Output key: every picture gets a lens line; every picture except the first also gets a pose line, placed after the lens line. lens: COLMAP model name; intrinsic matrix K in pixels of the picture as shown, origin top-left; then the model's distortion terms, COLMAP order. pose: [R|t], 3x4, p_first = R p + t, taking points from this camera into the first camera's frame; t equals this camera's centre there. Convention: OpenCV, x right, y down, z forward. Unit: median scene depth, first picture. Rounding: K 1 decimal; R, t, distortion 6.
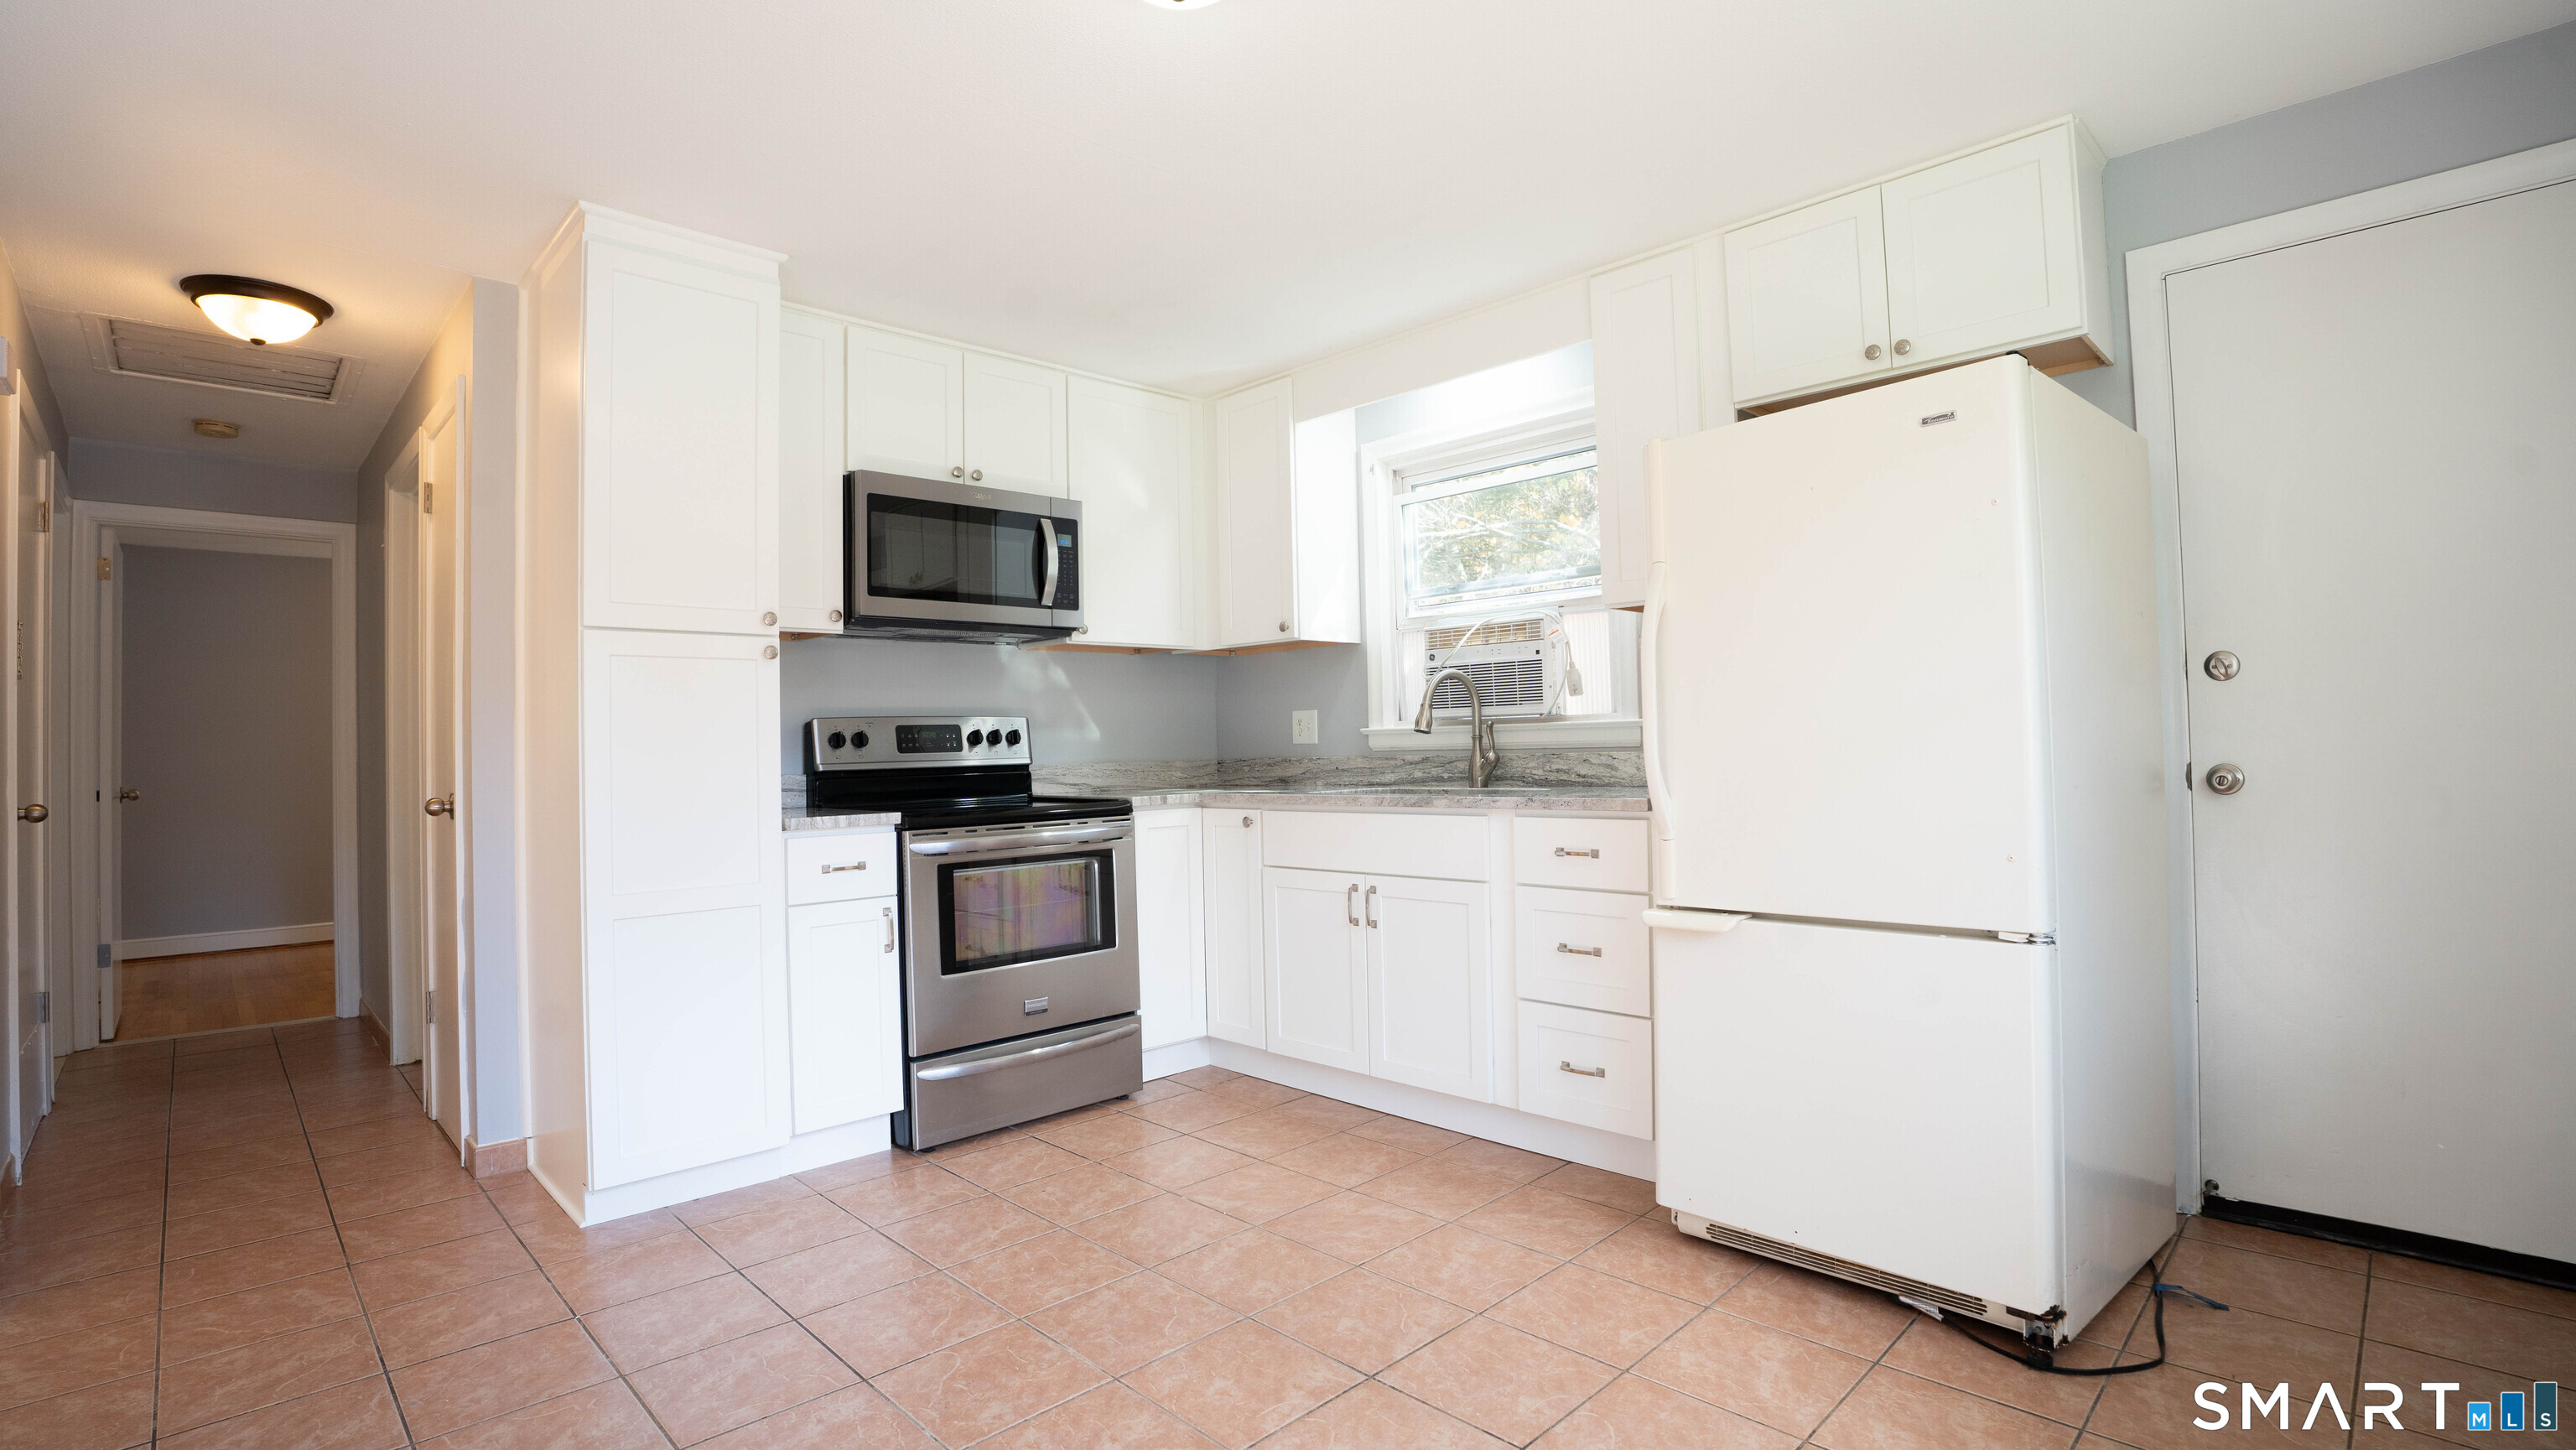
lens RADIAL K [[1180.8, 0, 1285.5], [0, 1180.8, 718.2], [0, 0, 1]] dist [-0.096196, 0.035984]
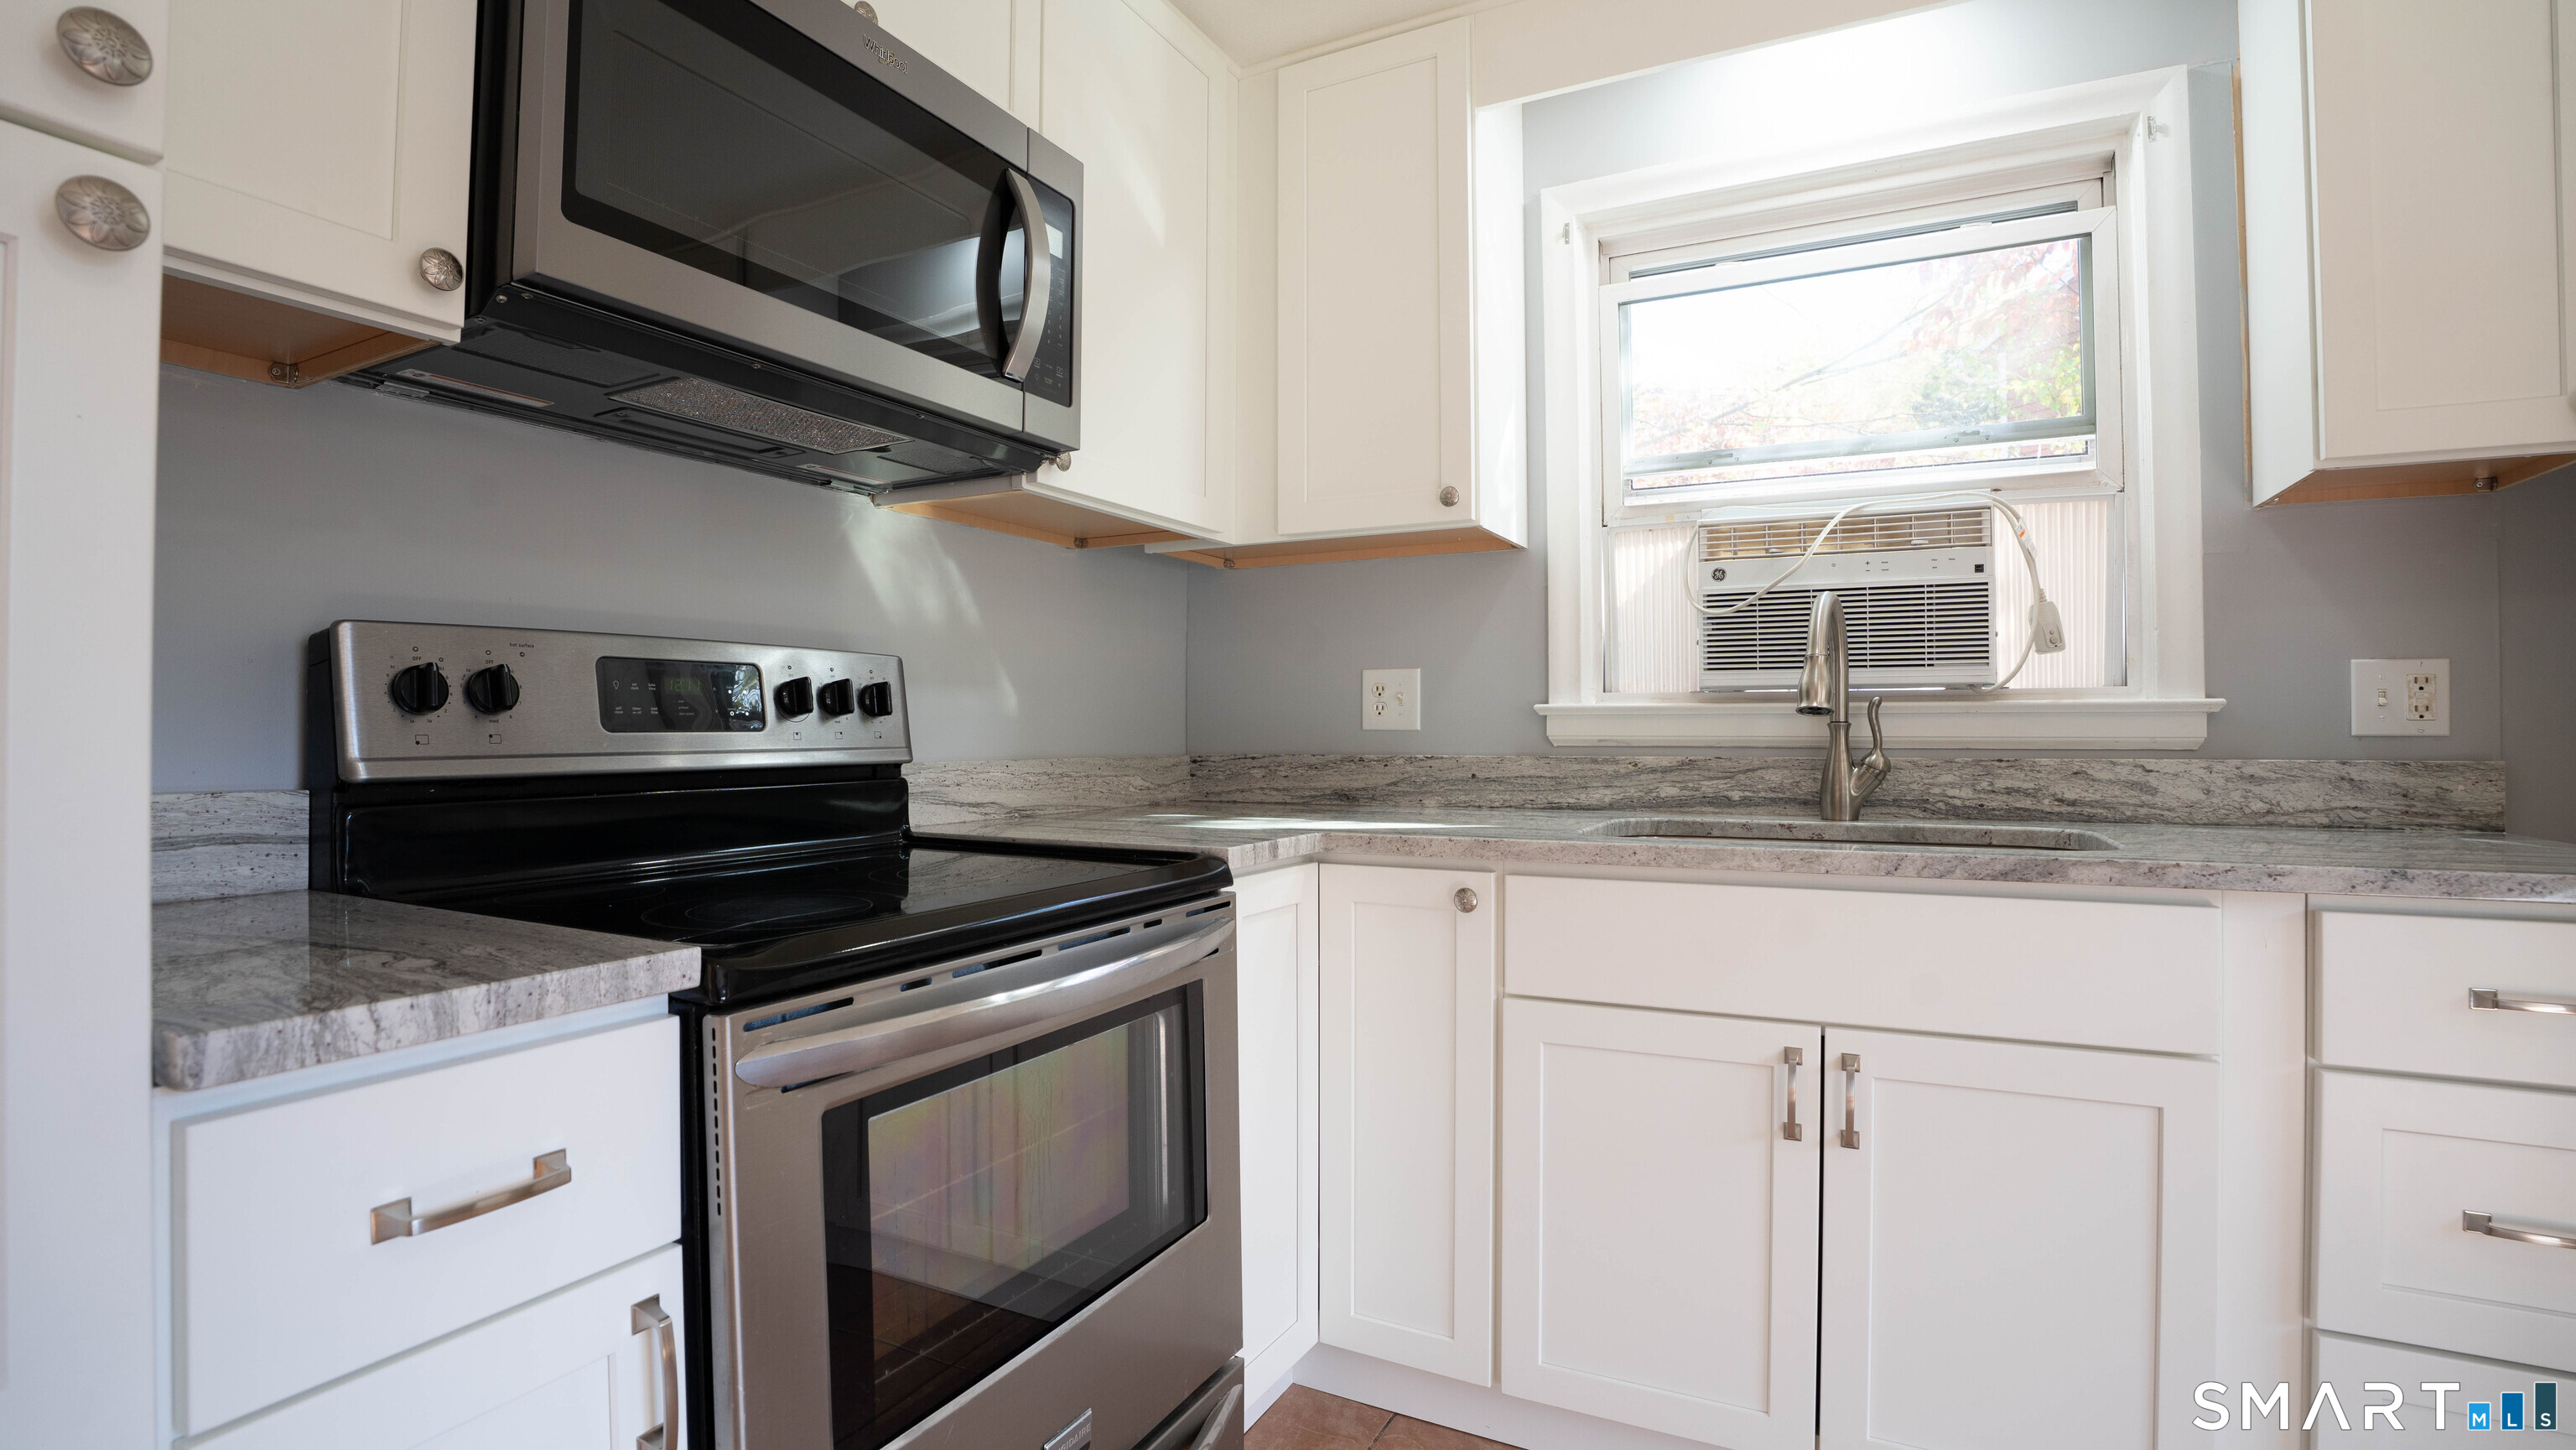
lens RADIAL K [[1180.8, 0, 1285.5], [0, 1180.8, 718.2], [0, 0, 1]] dist [-0.096196, 0.035984]
pose [[0.950057, 0.026027, 0.310989, -0.237235], [-0.029049, 0.999565, 0.005088, 0.017608], [-0.310721, -0.013867, 0.950400, 0.584697]]
